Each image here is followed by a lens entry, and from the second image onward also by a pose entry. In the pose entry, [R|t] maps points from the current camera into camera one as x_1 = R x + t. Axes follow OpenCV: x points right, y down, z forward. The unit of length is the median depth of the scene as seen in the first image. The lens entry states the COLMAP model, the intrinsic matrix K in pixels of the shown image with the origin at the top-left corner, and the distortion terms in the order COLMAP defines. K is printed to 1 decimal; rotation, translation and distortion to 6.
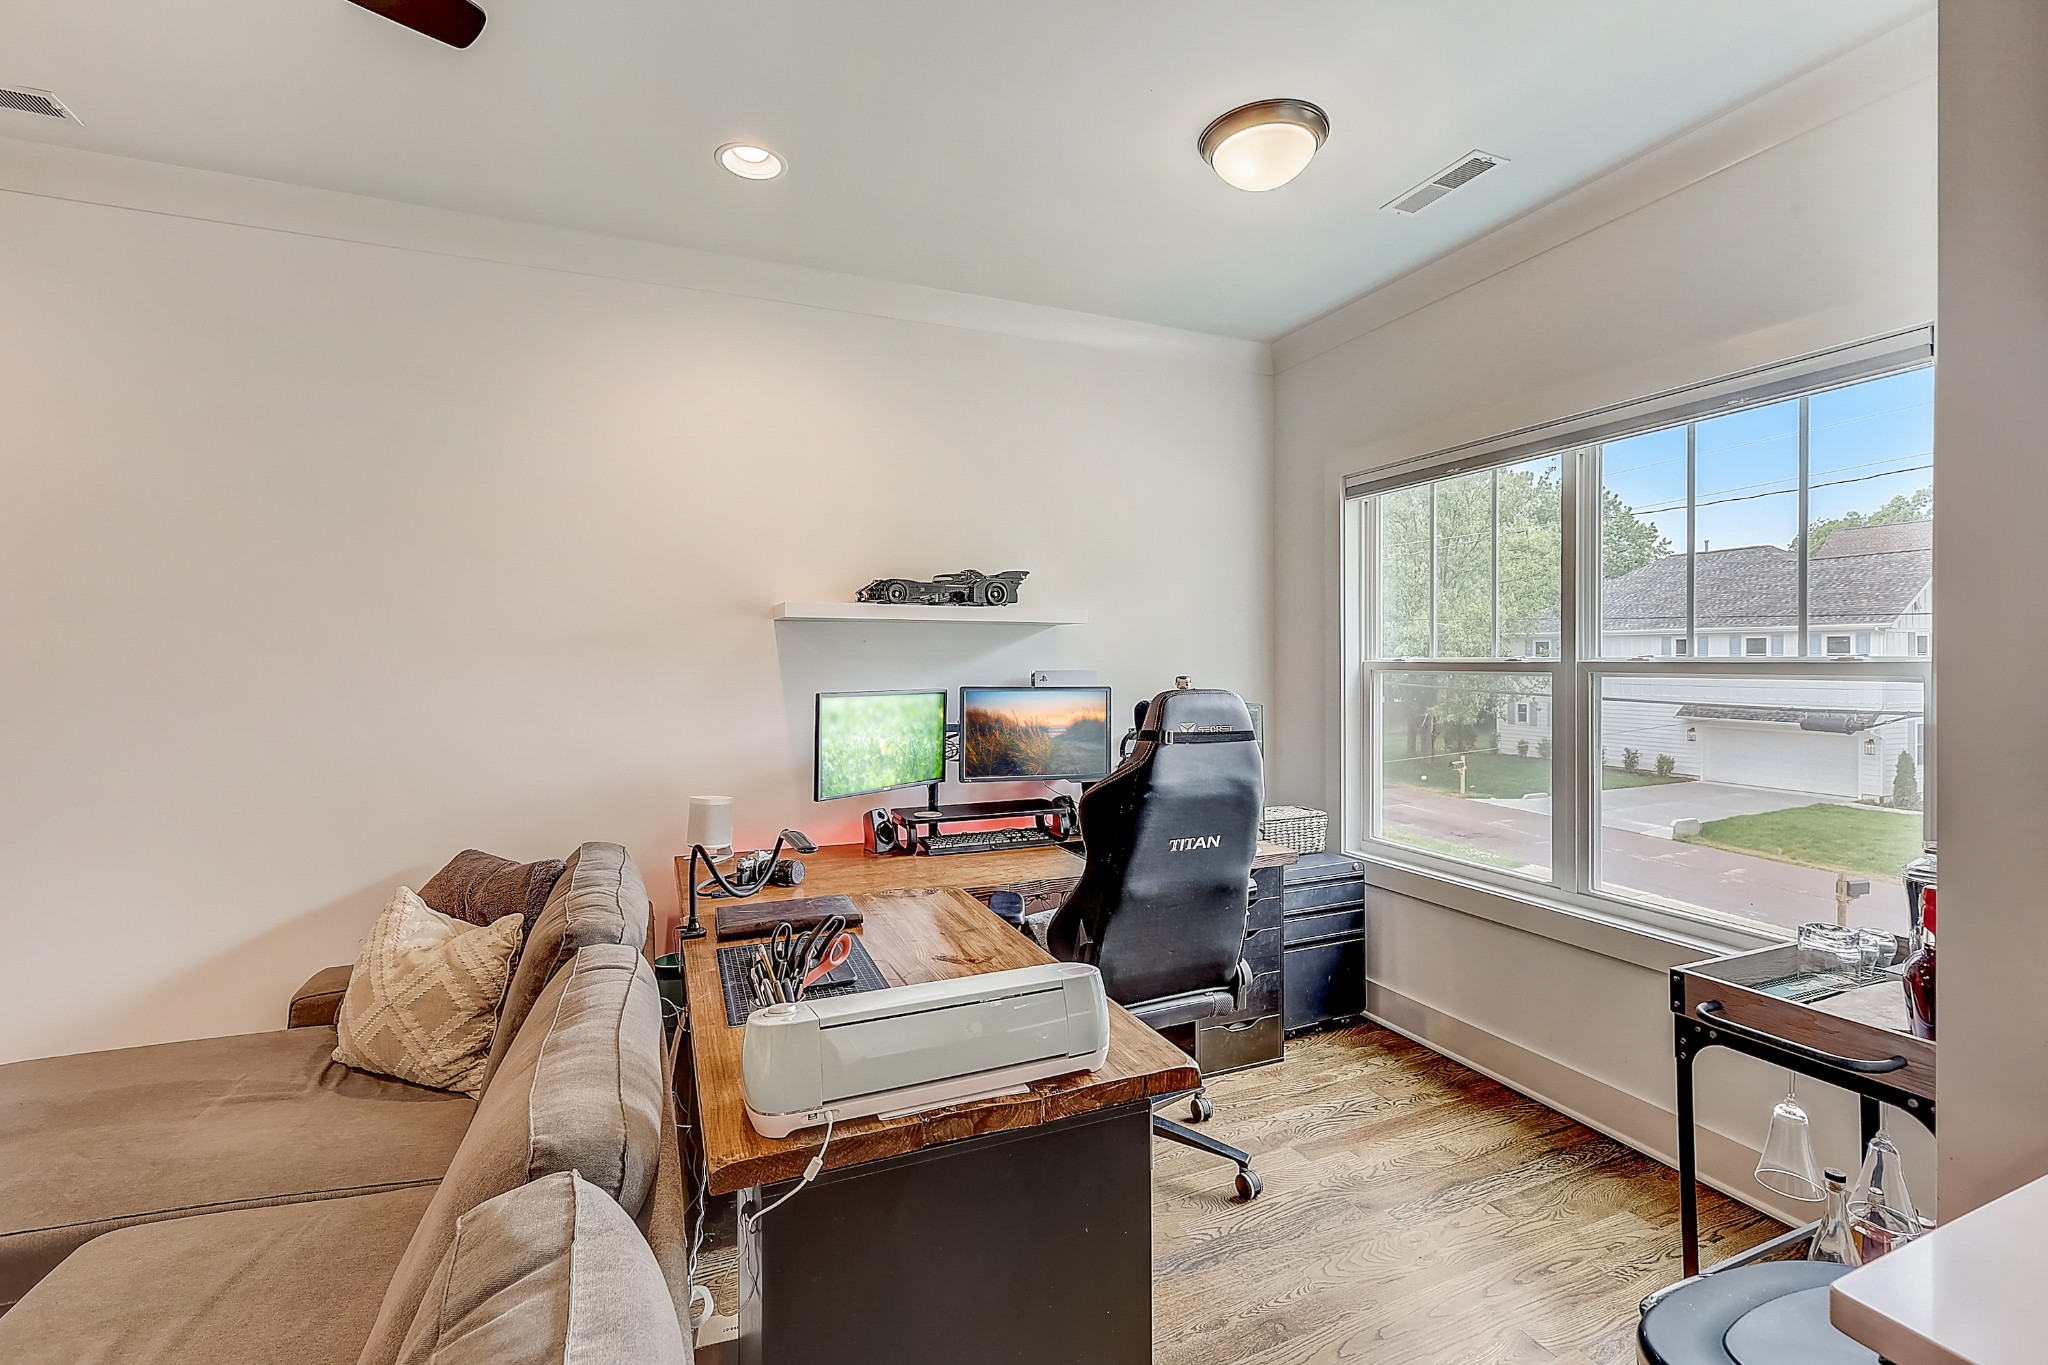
lens RADIAL K [[888.5, 0, 1032.1], [0, 888.5, 667.9], [0, 0, 1]] dist [-0.005634, -0.002218]
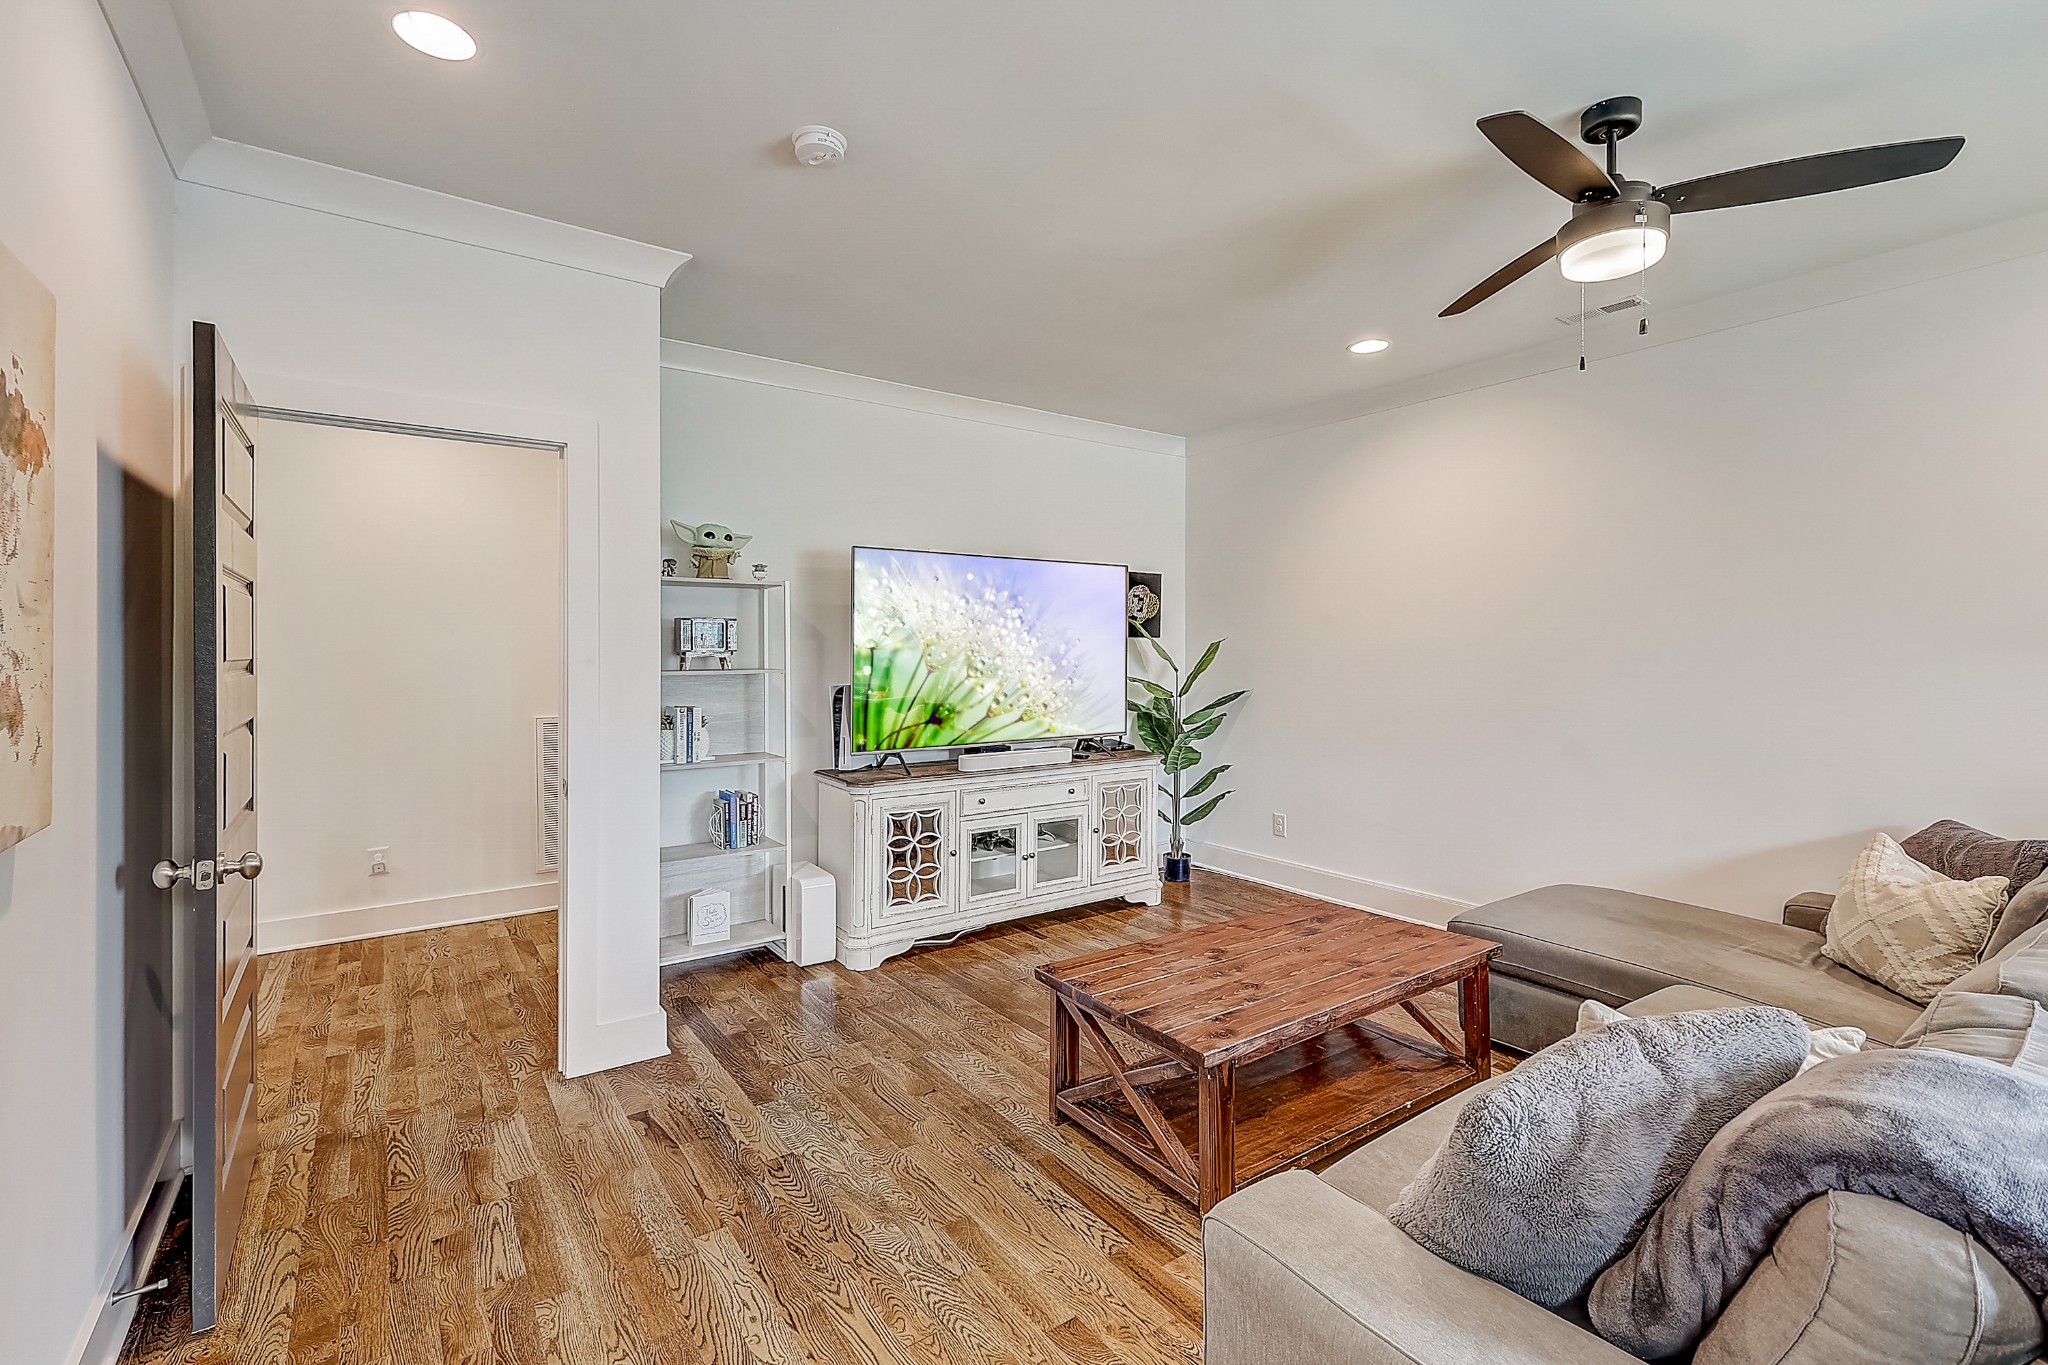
lens RADIAL K [[888.5, 0, 1028.4], [0, 888.5, 641.6], [0, 0, 1]] dist [-0.005634, -0.002218]
pose [[0.196078, -0.007706, -0.980558, 0.245084], [-0.000652, 0.999968, -0.007989, -0.001391], [0.980588, 0.002206, 0.196067, -0.384740]]
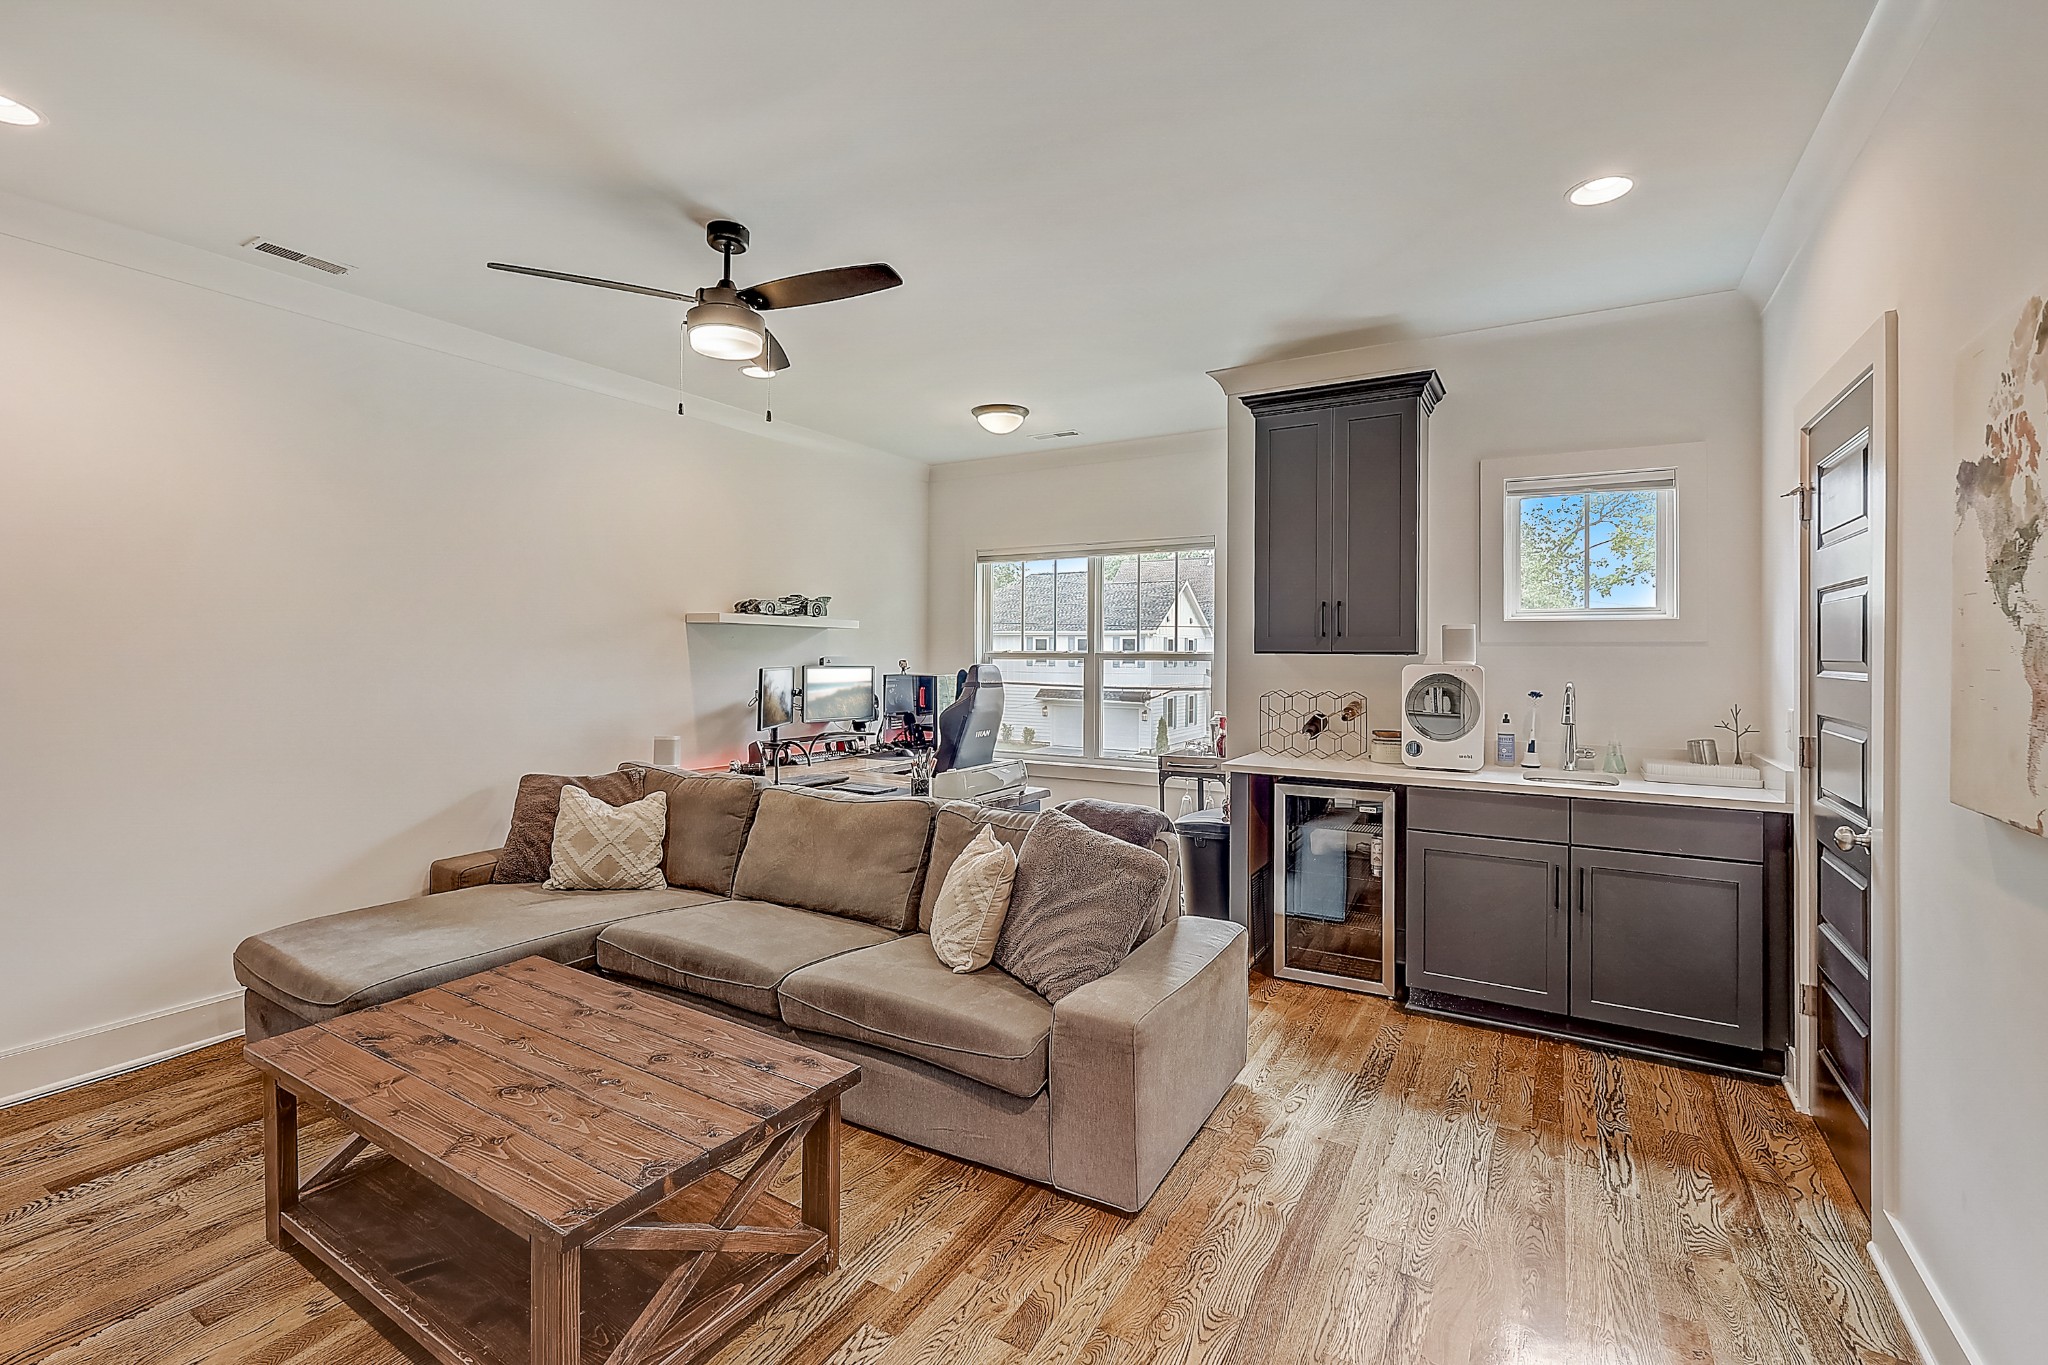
lens RADIAL K [[888.5, 0, 1022.0], [0, 888.5, 658.5], [0, 0, 1]] dist [-0.005634, -0.002218]
pose [[0.808459, 0.003652, 0.588541, -1.025160], [-0.002356, 0.999993, -0.002968, 0.017500], [-0.588548, 0.001013, 0.808462, -0.837791]]
